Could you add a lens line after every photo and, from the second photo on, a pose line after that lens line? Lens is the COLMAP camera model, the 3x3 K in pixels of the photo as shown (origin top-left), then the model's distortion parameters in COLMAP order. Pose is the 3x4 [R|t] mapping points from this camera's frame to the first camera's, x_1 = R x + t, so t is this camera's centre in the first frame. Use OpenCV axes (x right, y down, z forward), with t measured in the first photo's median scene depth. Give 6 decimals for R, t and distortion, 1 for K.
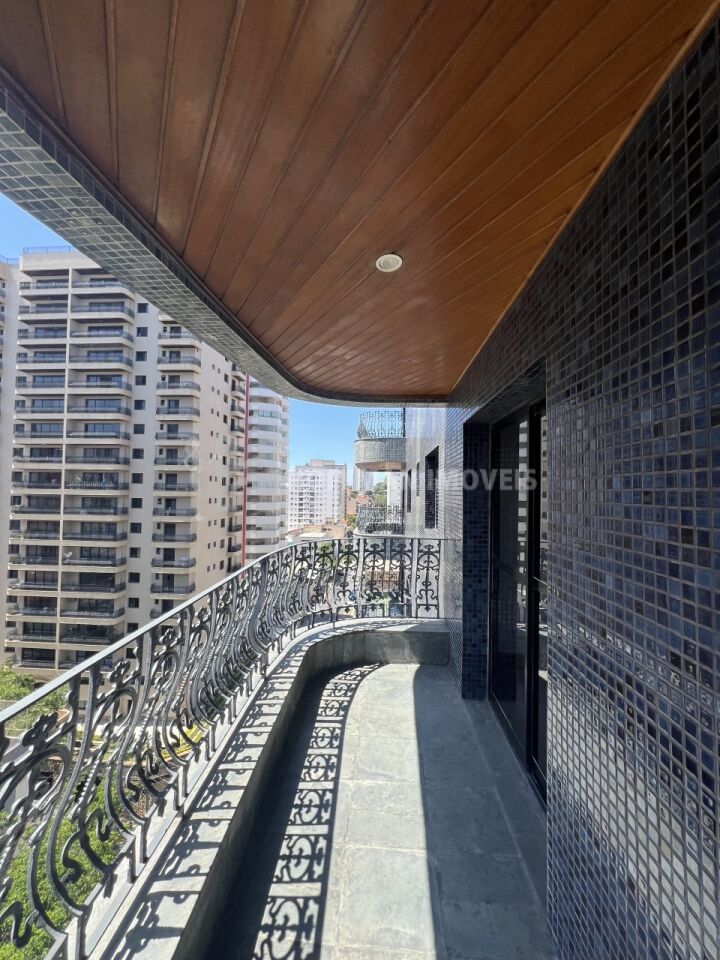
lens RADIAL K [[385.2, 0, 358.9], [0, 385.2, 479.8], [0, 0, 1]] dist [-0.001722, 0.000123]
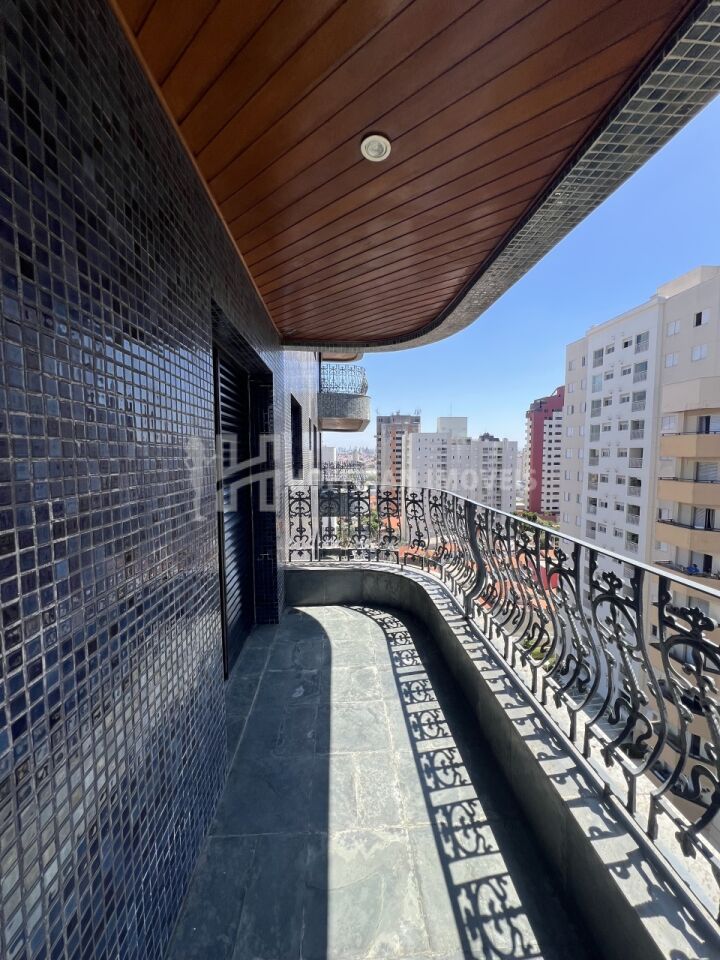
lens RADIAL K [[385.2, 0, 359.6], [0, 385.2, 480.2], [0, 0, 1]] dist [-0.001722, 0.000123]
pose [[-0.988256, 0.131946, -0.077075, 0.071233], [0.129147, 0.990808, 0.040267, 0.035774], [0.081680, 0.029840, -0.996212, 2.031975]]
